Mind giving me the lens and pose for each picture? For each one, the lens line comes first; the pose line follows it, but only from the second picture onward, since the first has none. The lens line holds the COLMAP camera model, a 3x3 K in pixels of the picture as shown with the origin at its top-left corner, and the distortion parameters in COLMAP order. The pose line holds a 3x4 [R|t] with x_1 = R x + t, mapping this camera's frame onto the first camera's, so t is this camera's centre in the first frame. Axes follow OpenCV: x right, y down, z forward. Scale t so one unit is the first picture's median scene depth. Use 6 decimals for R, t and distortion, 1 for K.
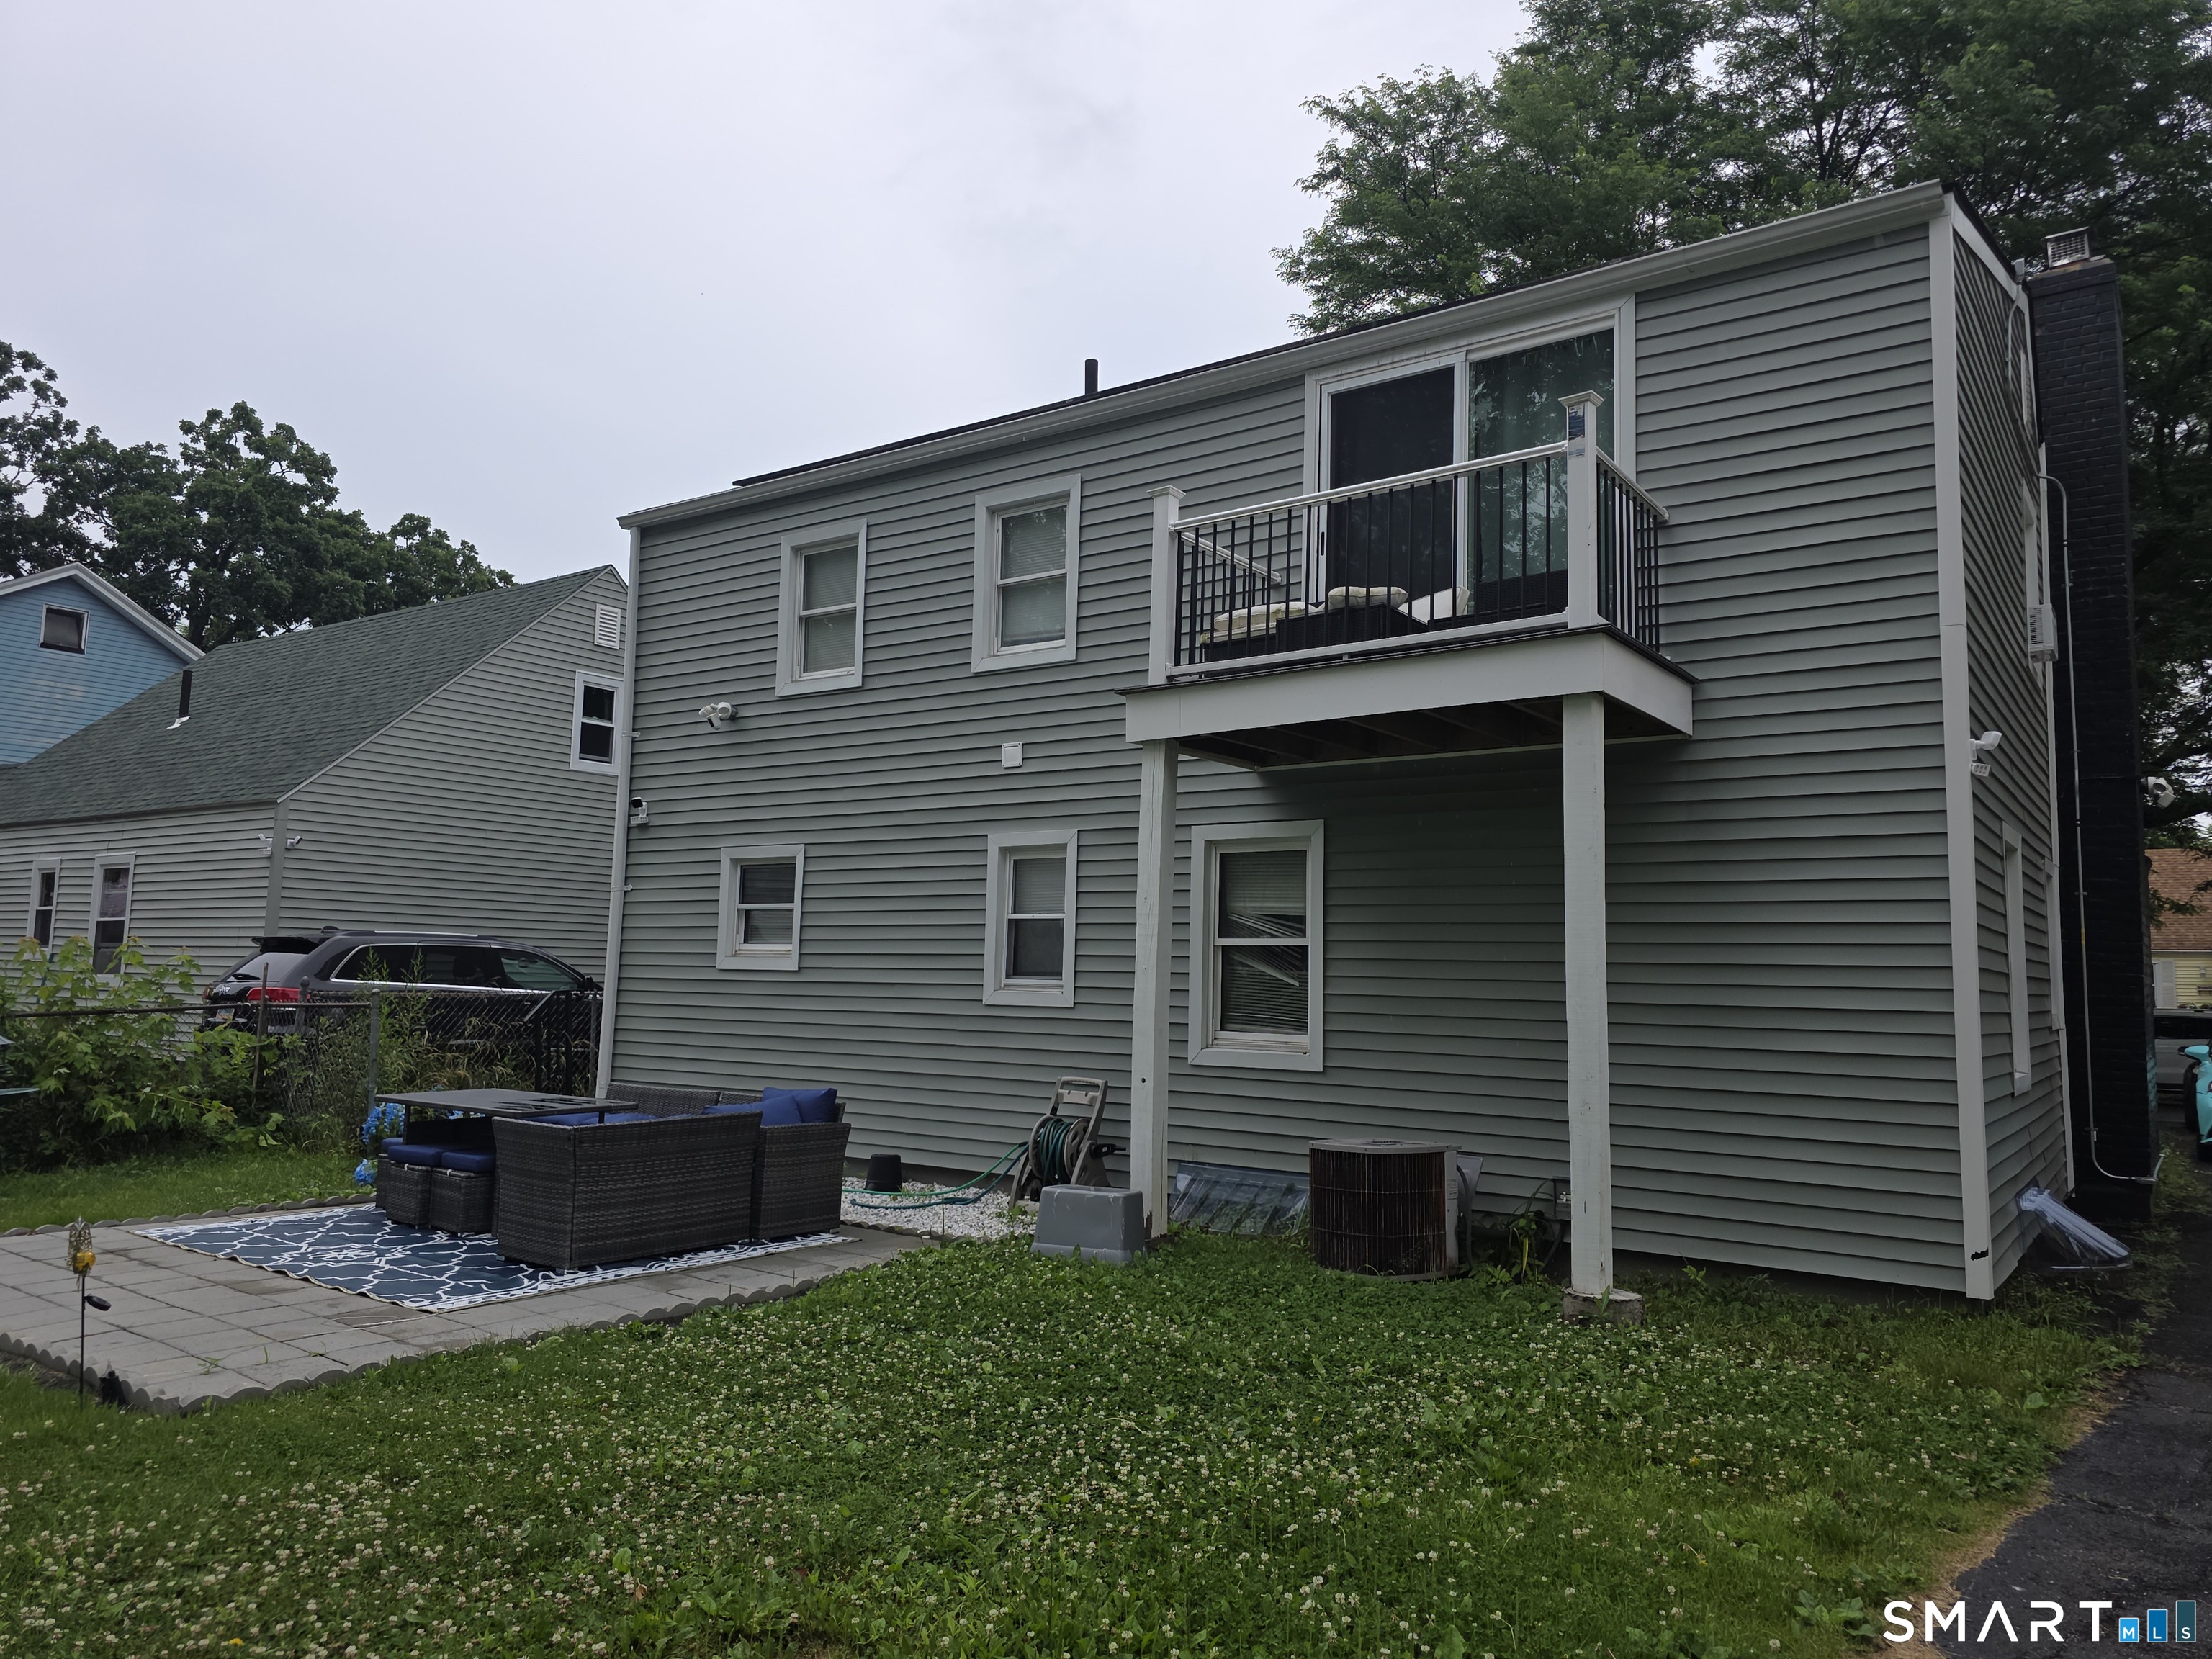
lens RADIAL K [[1443.5, 0, 1106.0], [0, 1443.5, 829.5], [0, 0, 1]] dist [0.004832, 0.000503]
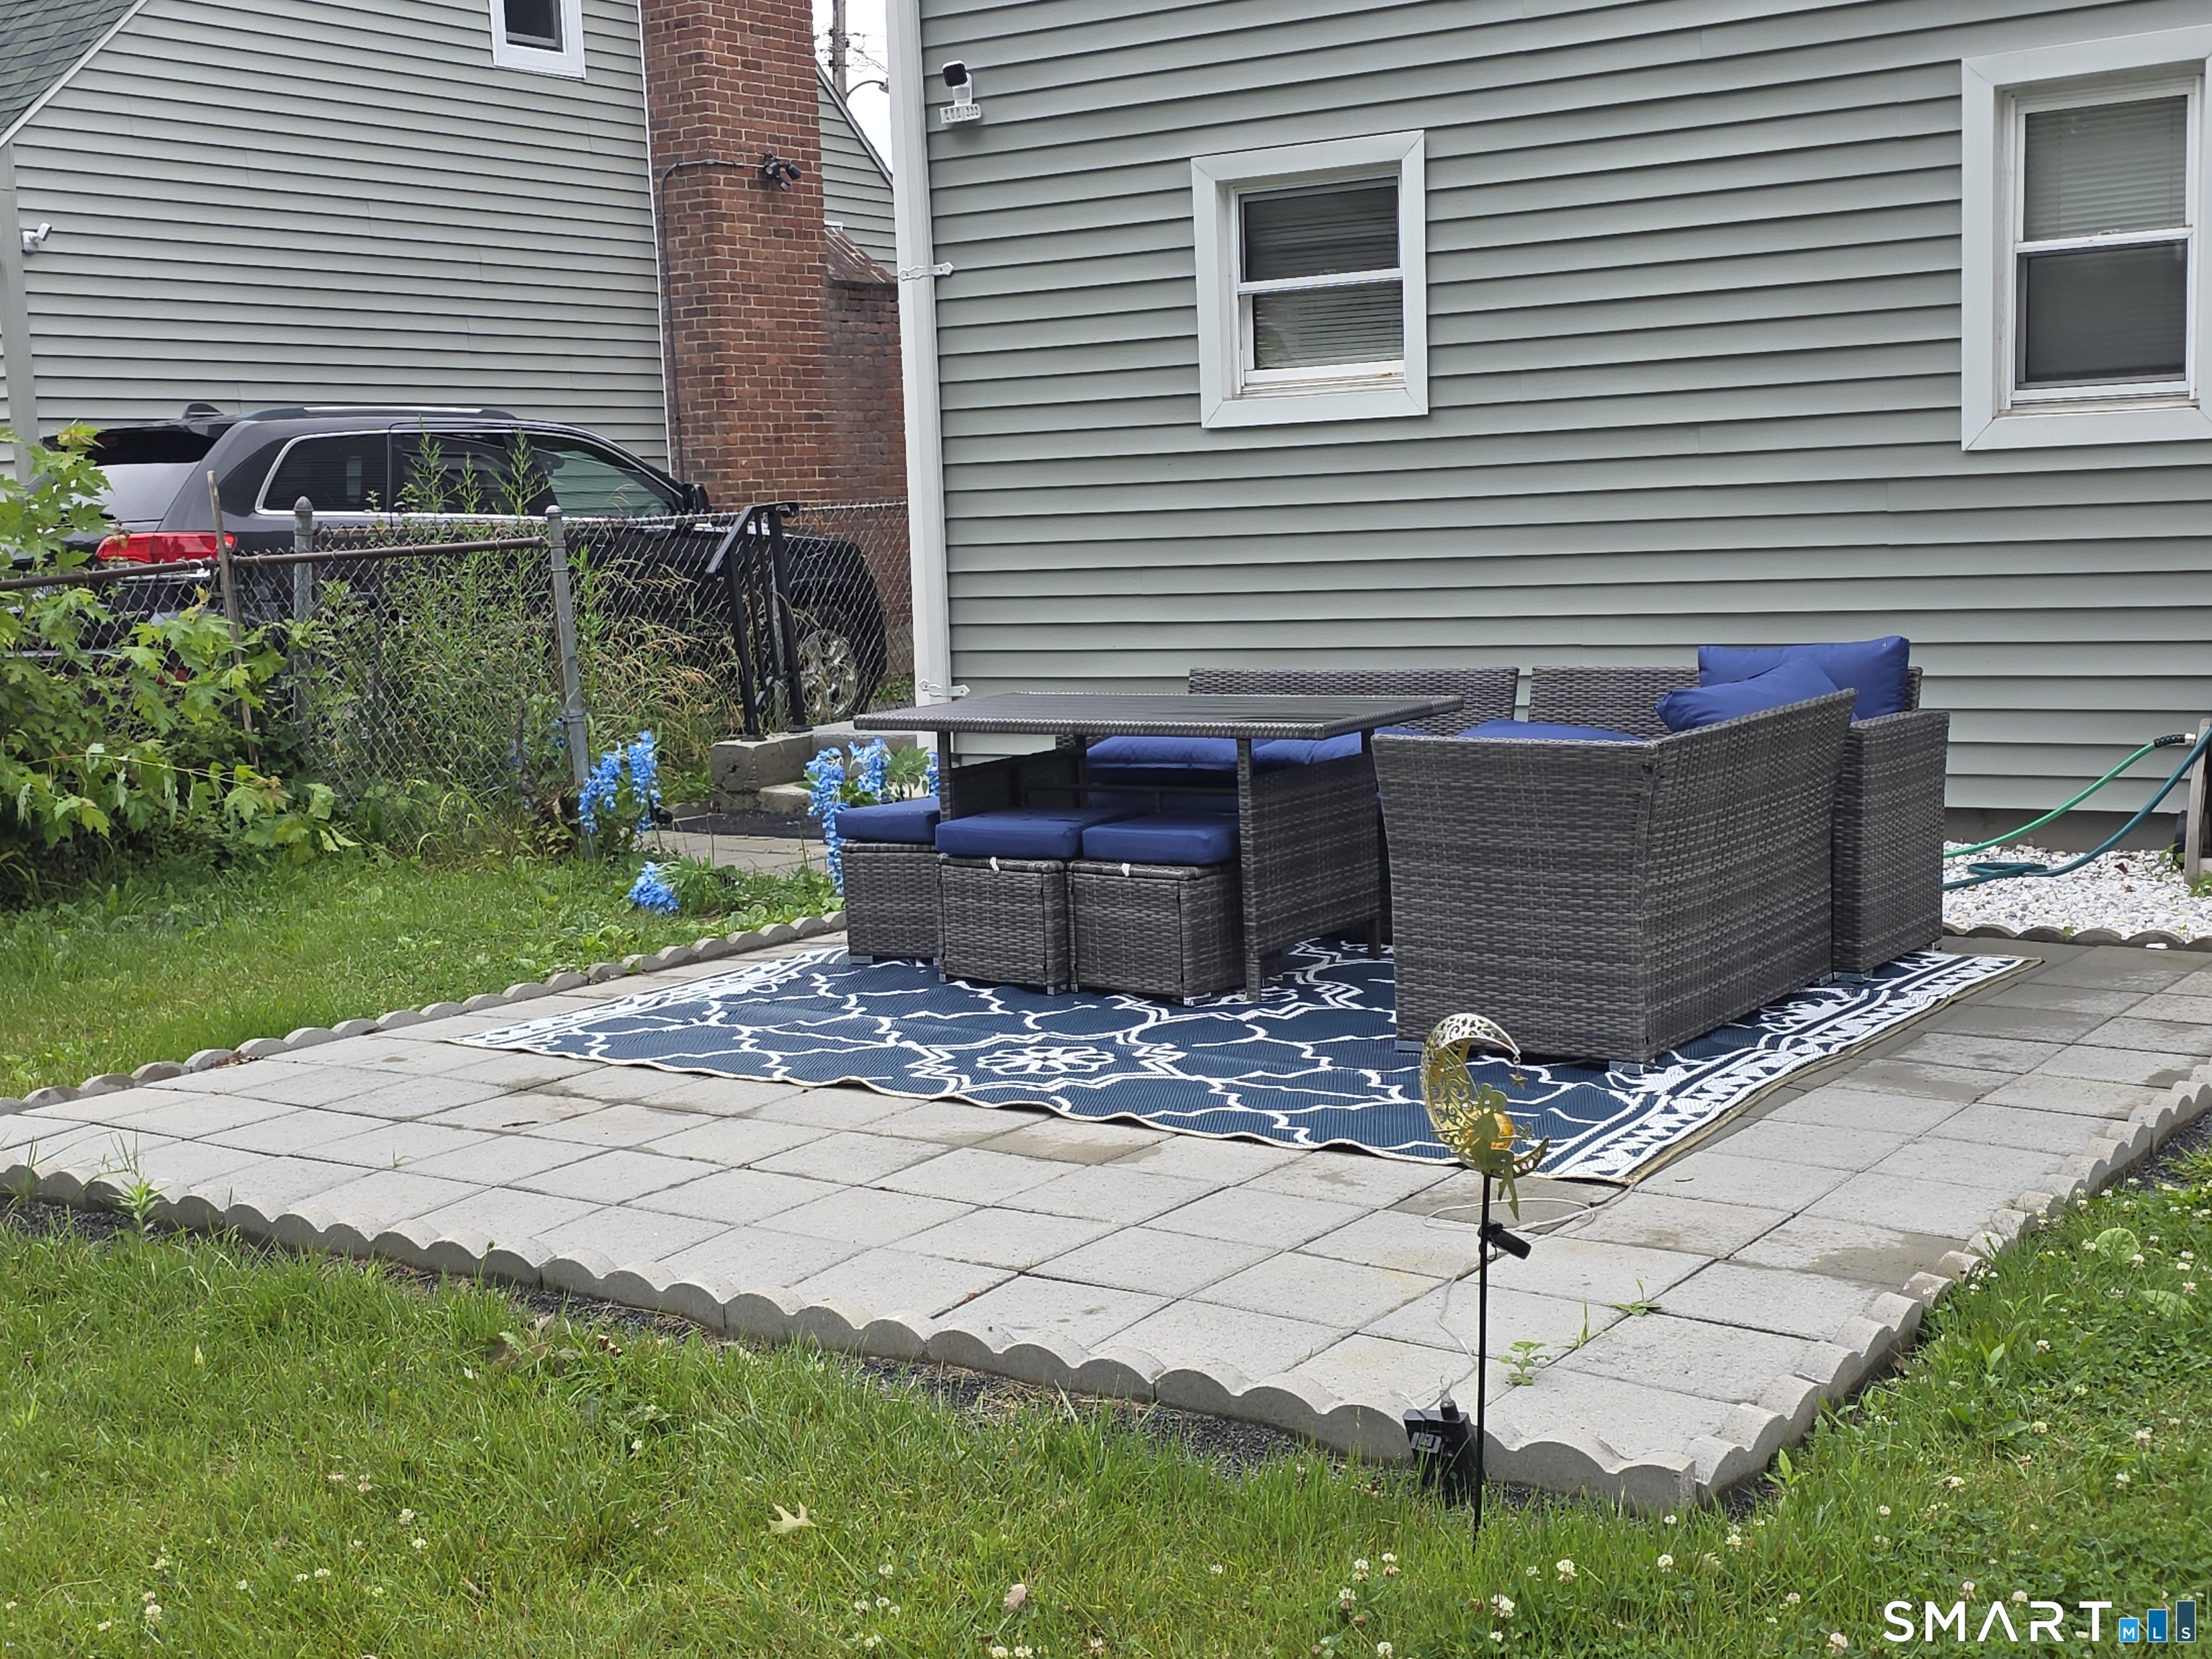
lens RADIAL K [[2673.2, 0, 1106.0], [0, 2673.2, 829.5], [0, 0, 1]] dist [0.051565, 0.013312]
pose [[0.998165, -0.057922, -0.017666, -0.306328], [0.060417, 0.972303, 0.225779, 0.027174], [0.004099, -0.226432, 0.974018, 0.139410]]
